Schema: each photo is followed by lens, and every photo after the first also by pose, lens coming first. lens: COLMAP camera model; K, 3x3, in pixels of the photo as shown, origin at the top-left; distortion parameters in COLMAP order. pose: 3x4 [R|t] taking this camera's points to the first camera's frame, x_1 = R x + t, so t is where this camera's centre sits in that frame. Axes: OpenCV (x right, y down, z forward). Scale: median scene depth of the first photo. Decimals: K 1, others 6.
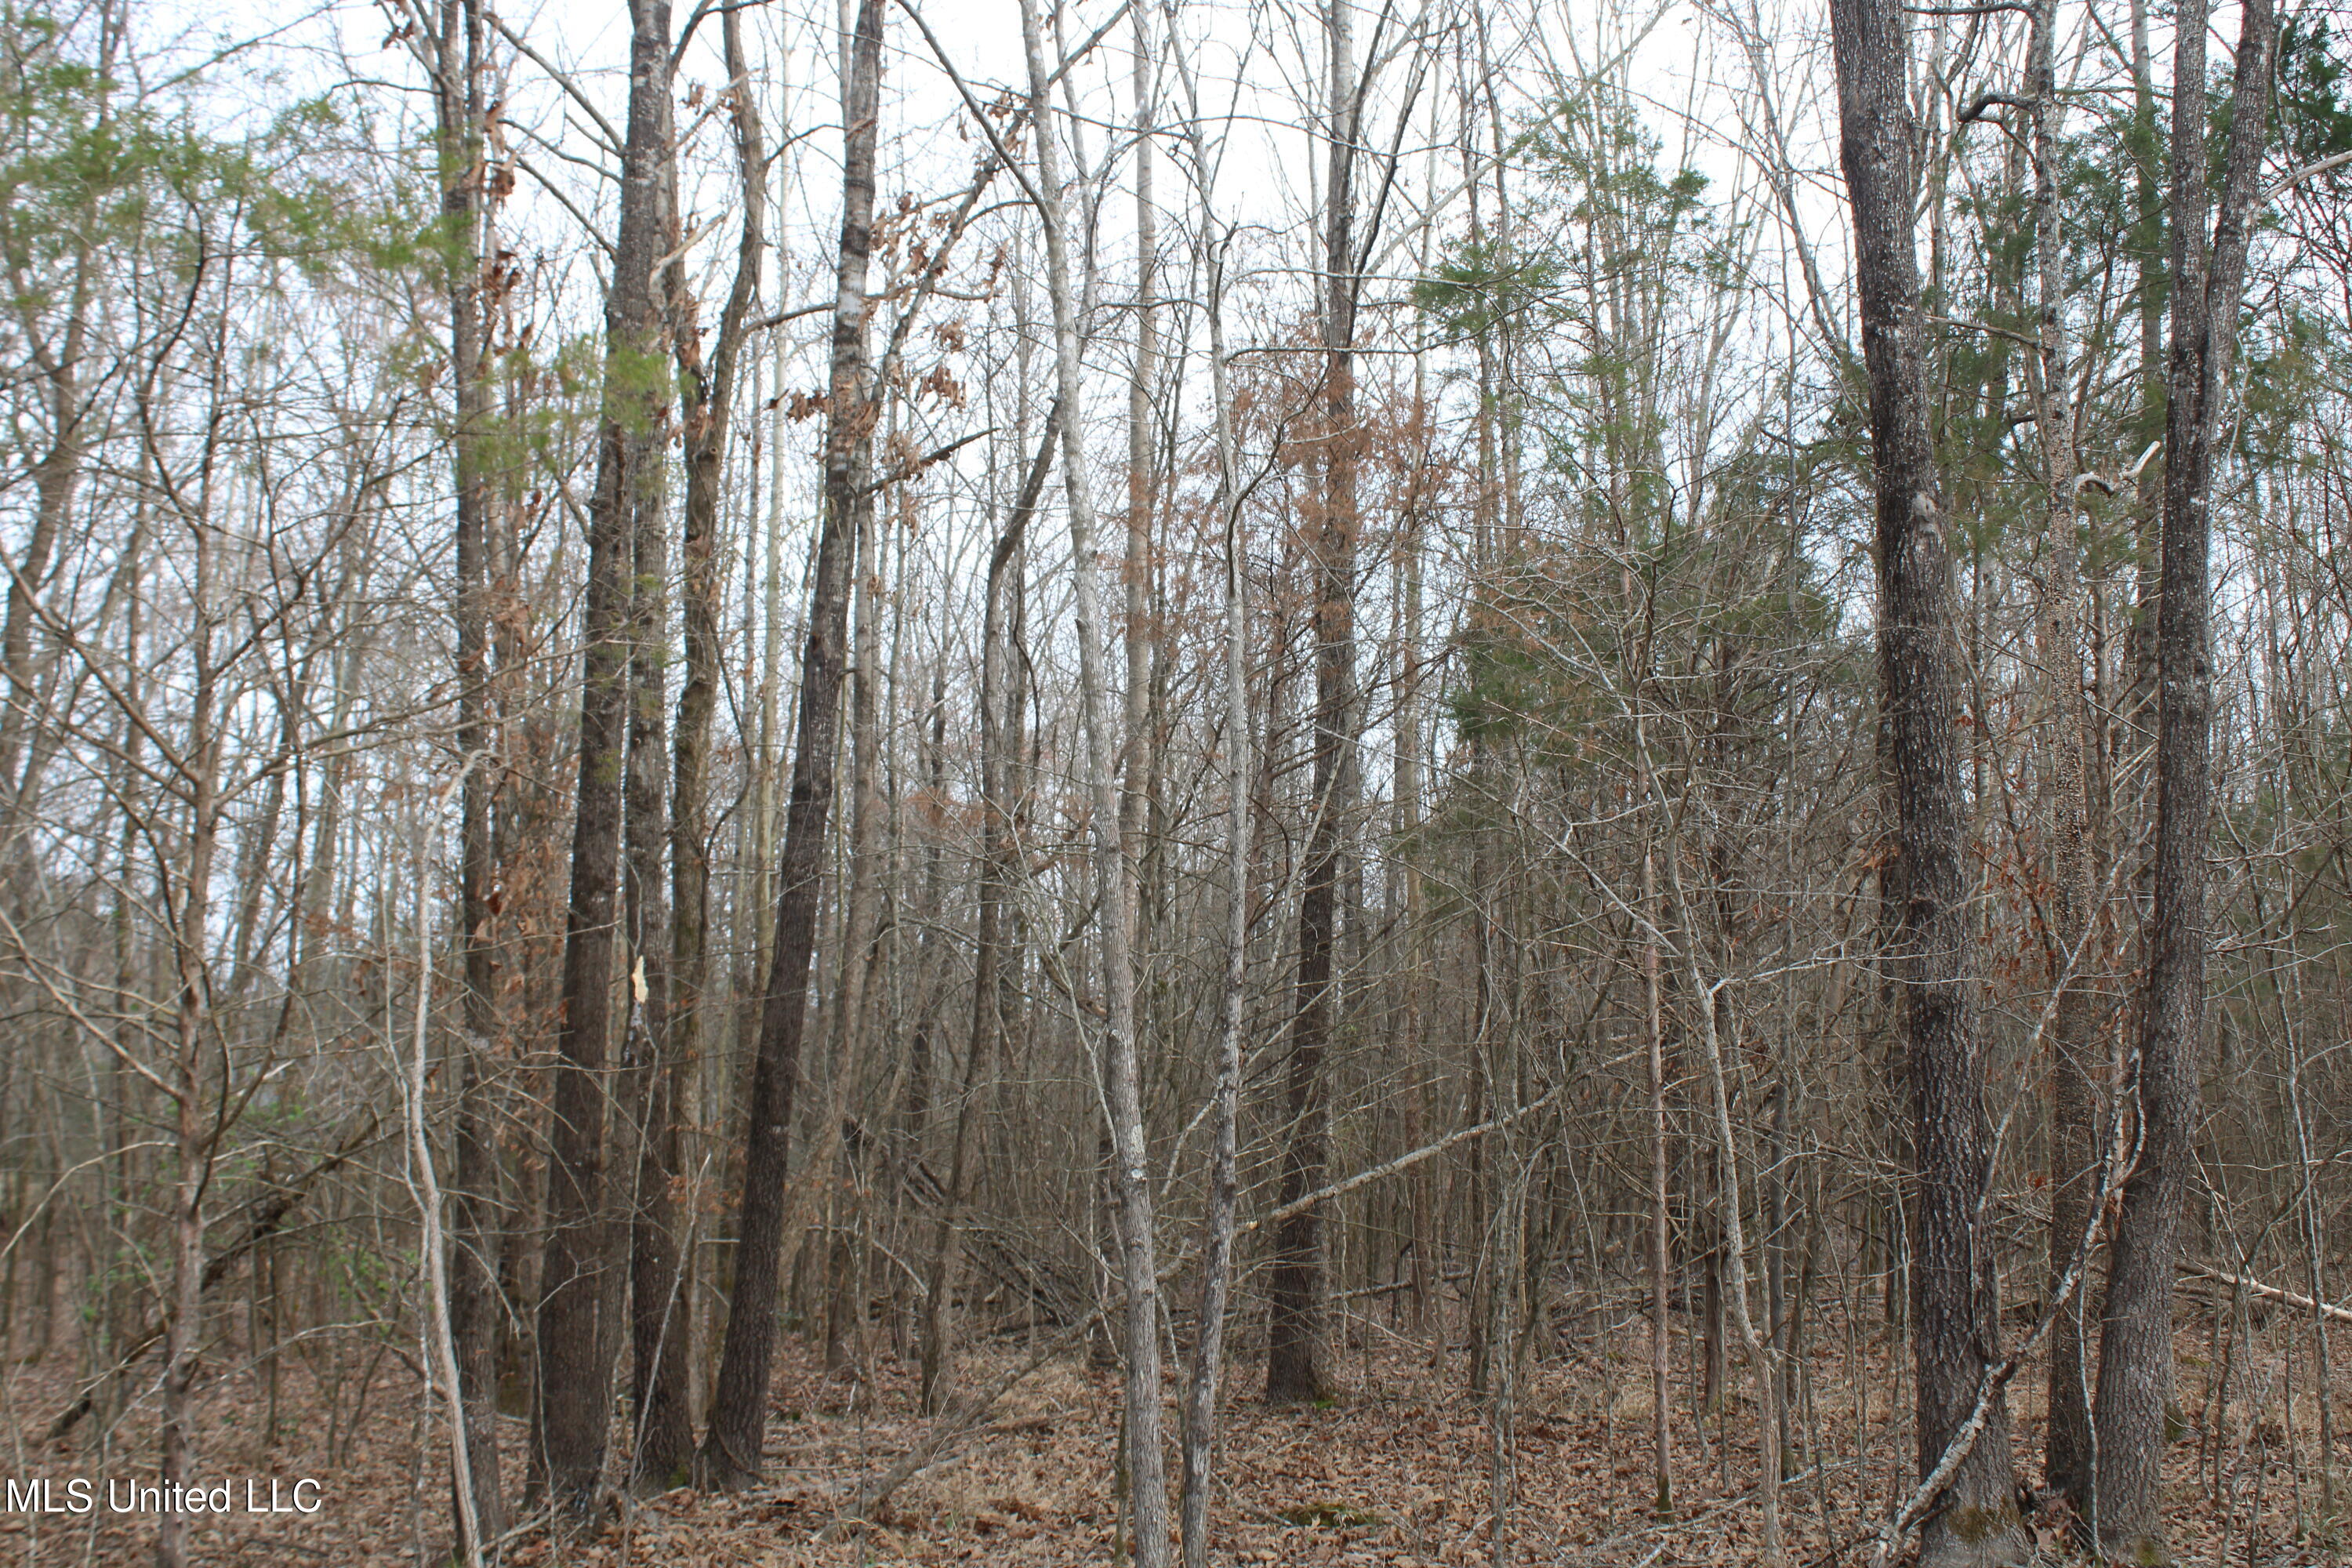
lens RADIAL K [[2619.2, 0, 1173.7], [0, 2619.2, 780.9], [0, 0, 1]] dist [-0.061576, 0.000000]
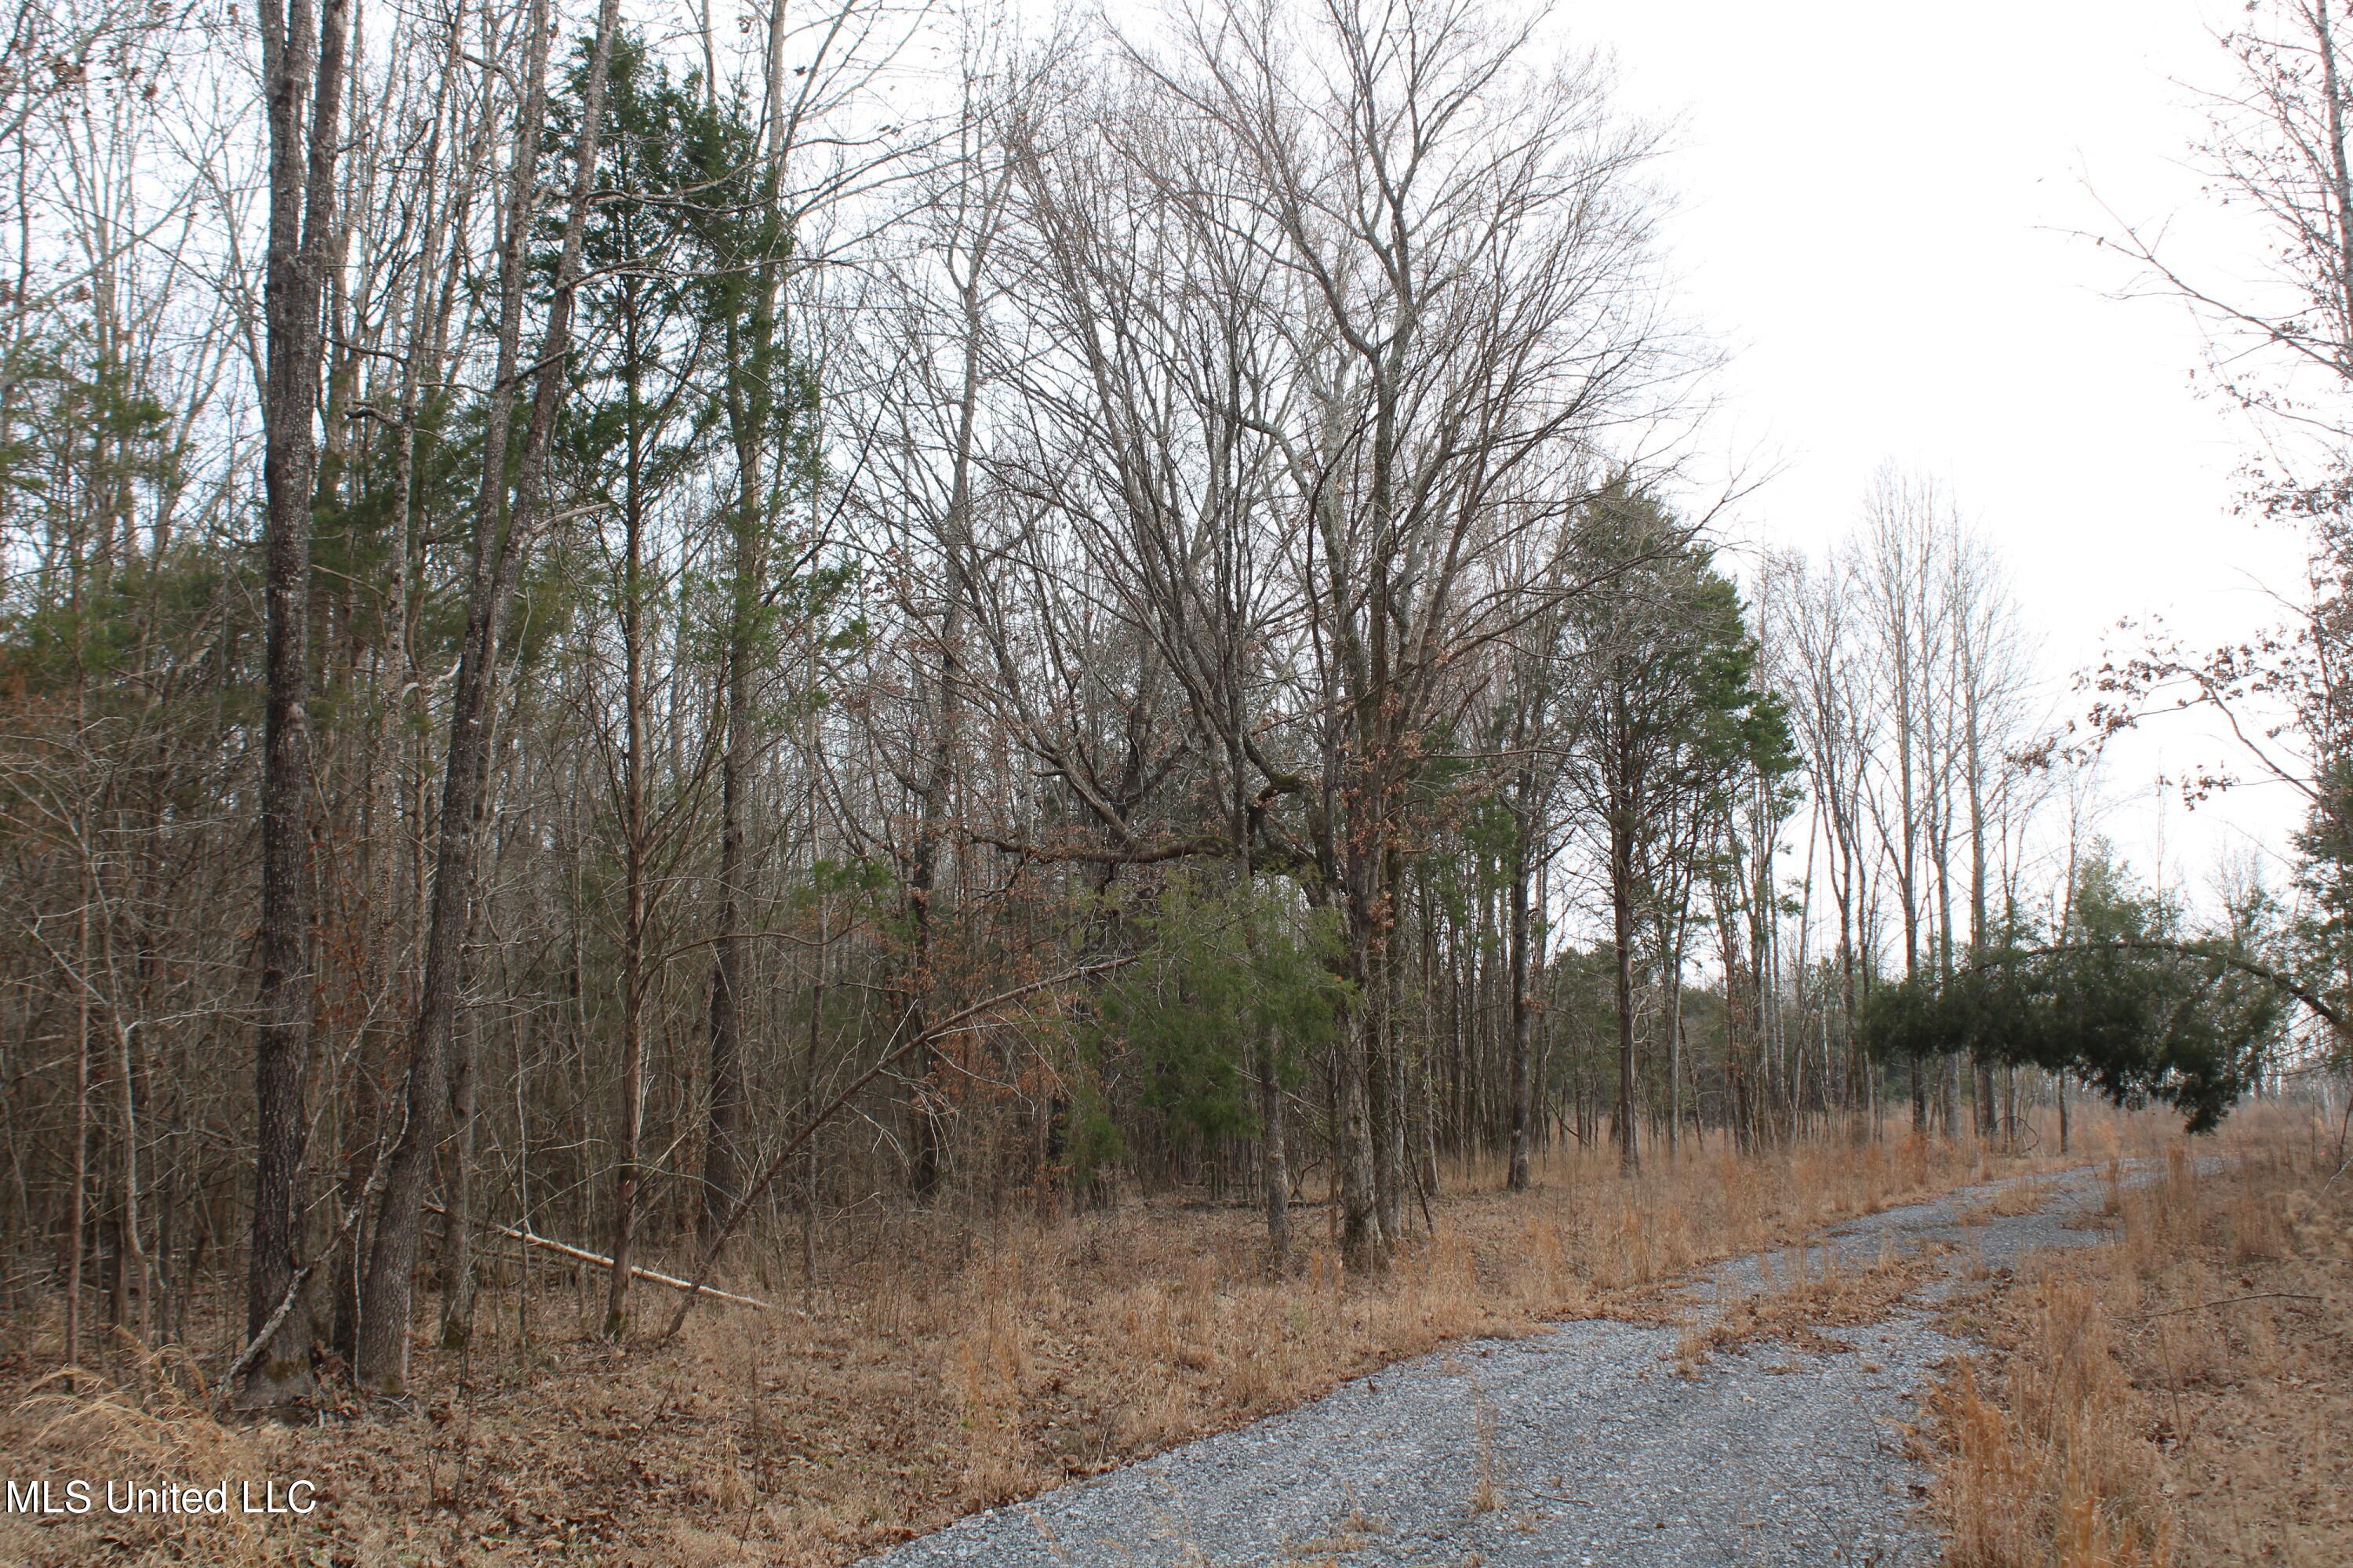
lens RADIAL K [[2620.4, 0, 1177.0], [0, 2620.4, 780.7], [0, 0, 1]] dist [-0.061576, 0.000000]
pose [[0.833498, 0.069580, 0.548124, -0.119377], [-0.070373, 0.997328, -0.019591, -0.074231], [-0.548023, -0.022244, 0.836168, -0.579864]]
